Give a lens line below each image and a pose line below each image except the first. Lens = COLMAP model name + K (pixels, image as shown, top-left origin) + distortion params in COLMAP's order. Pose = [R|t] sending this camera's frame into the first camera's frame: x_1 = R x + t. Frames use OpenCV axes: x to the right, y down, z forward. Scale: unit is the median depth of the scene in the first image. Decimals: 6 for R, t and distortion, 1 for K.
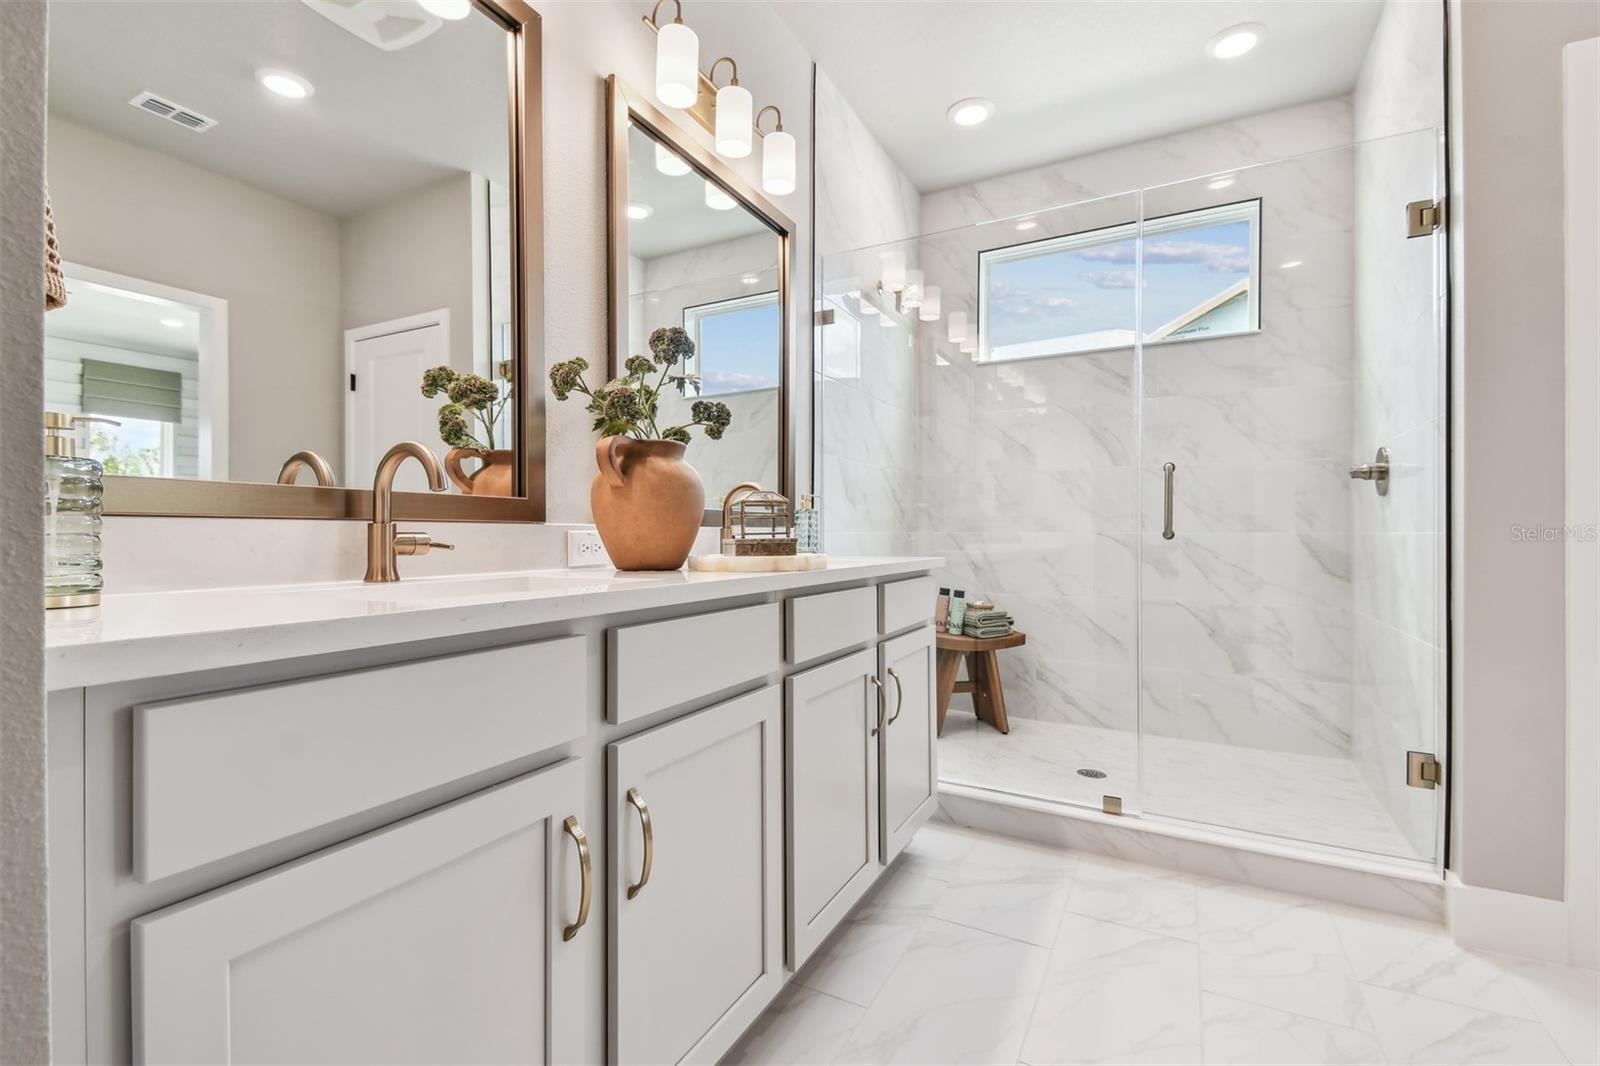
lens RADIAL K [[682.4, 0, 800.0], [0, 682.4, 533.0], [0, 0, 1]] dist [0.024517, -0.021104]
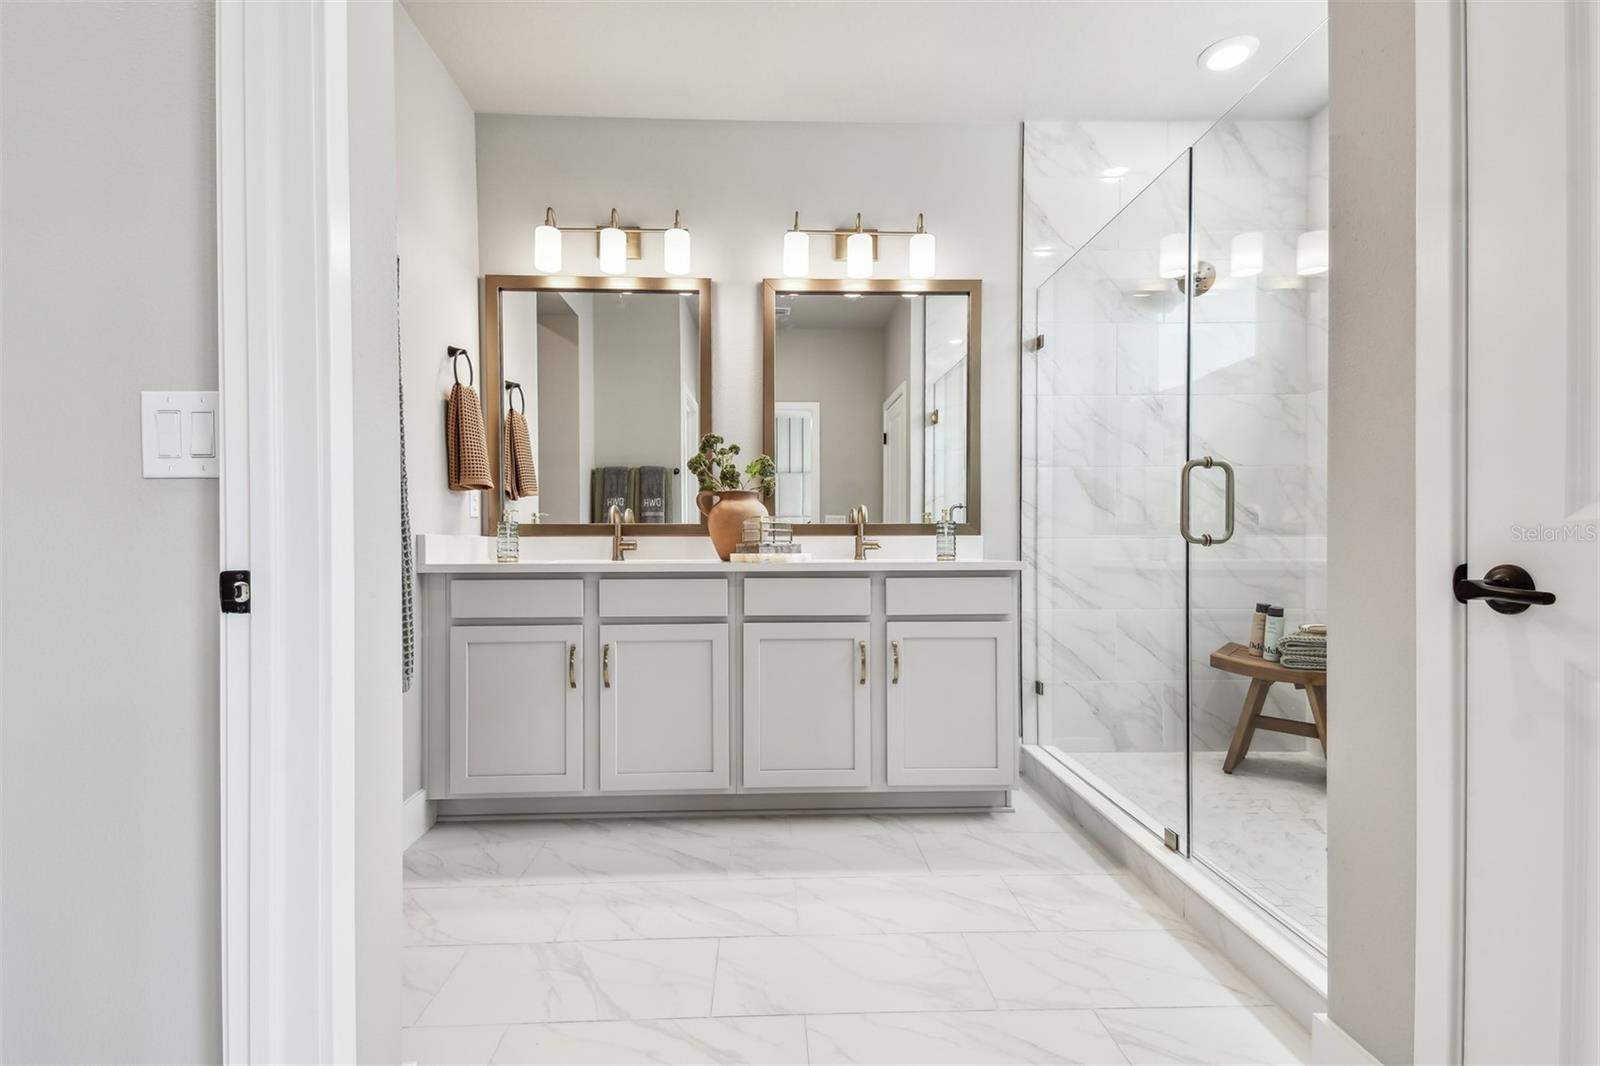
lens RADIAL K [[712.7, 0, 793.7], [0, 712.7, 535.0], [0, 0, 1]] dist [0.045581, -0.024271]
pose [[0.525239, -0.011928, -0.850871, 1.169730], [0.005169, 0.999928, -0.010826, 0.005195], [0.850939, 0.001288, 0.525262, 0.092619]]
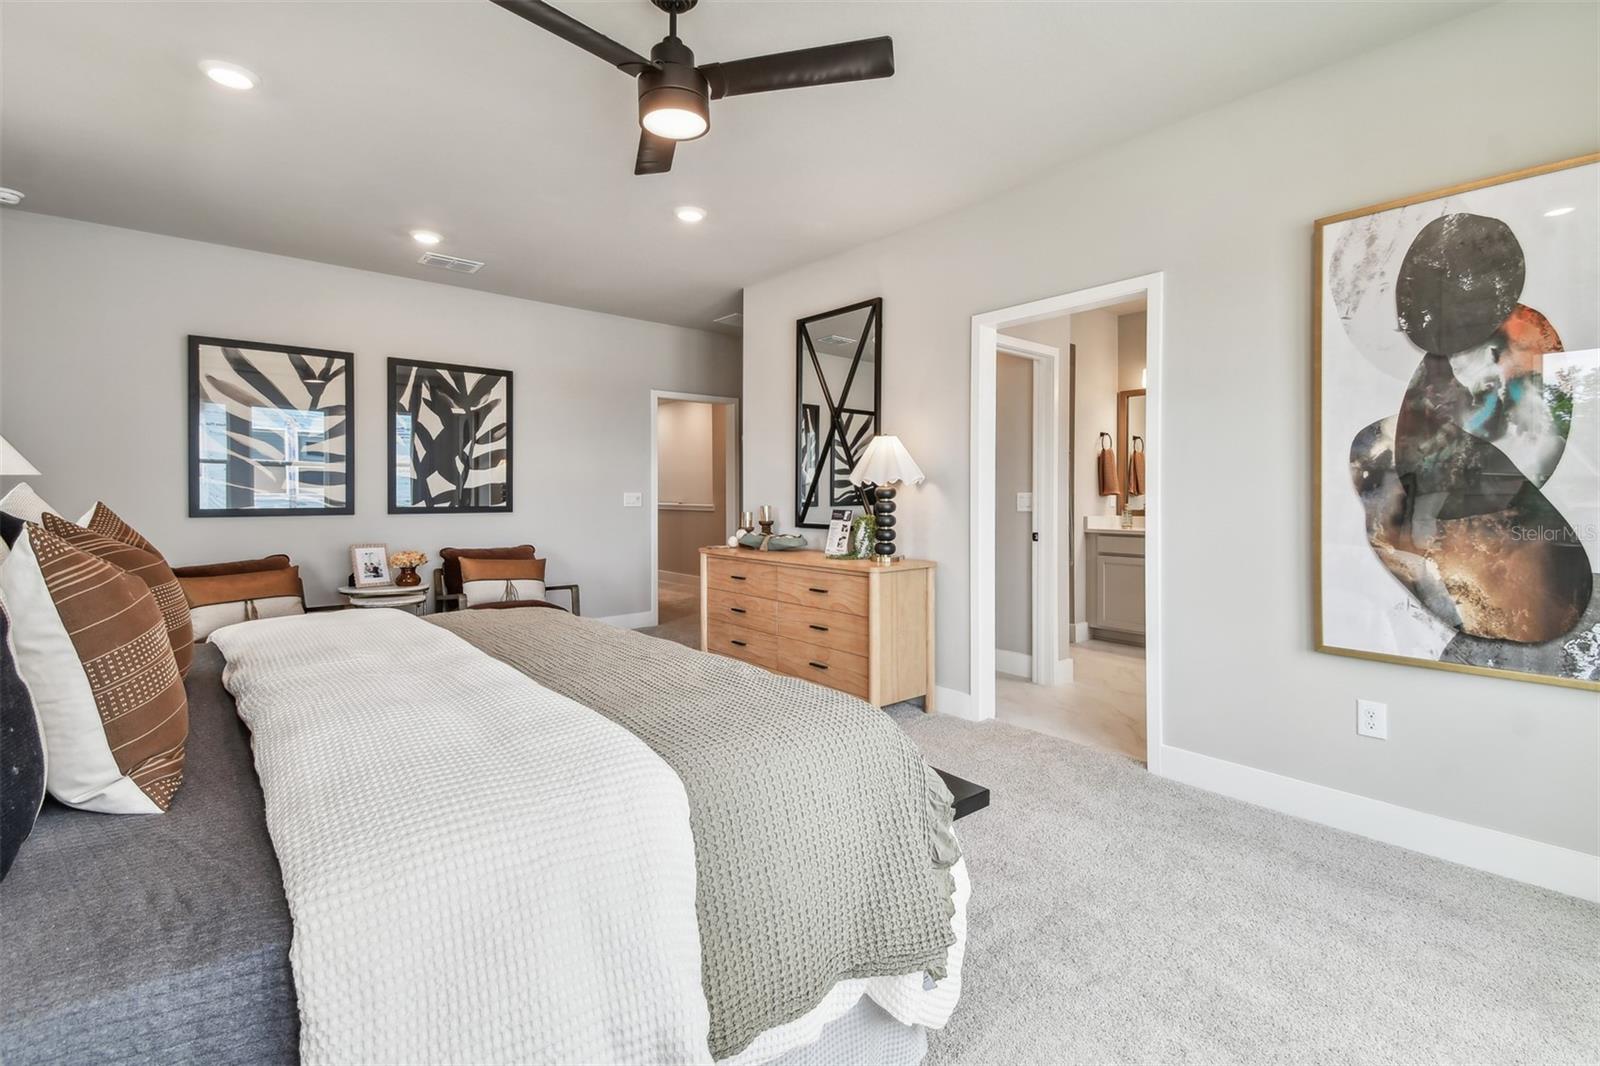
lens RADIAL K [[710.6, 0, 797.3], [0, 710.6, 520.6], [0, 0, 1]] dist [0.043172, -0.022993]
pose [[-0.351071, 0.027332, -0.935950, 2.537040], [0.002772, 0.999600, 0.028151, -0.061545], [0.936345, 0.007289, -0.351007, 0.110454]]
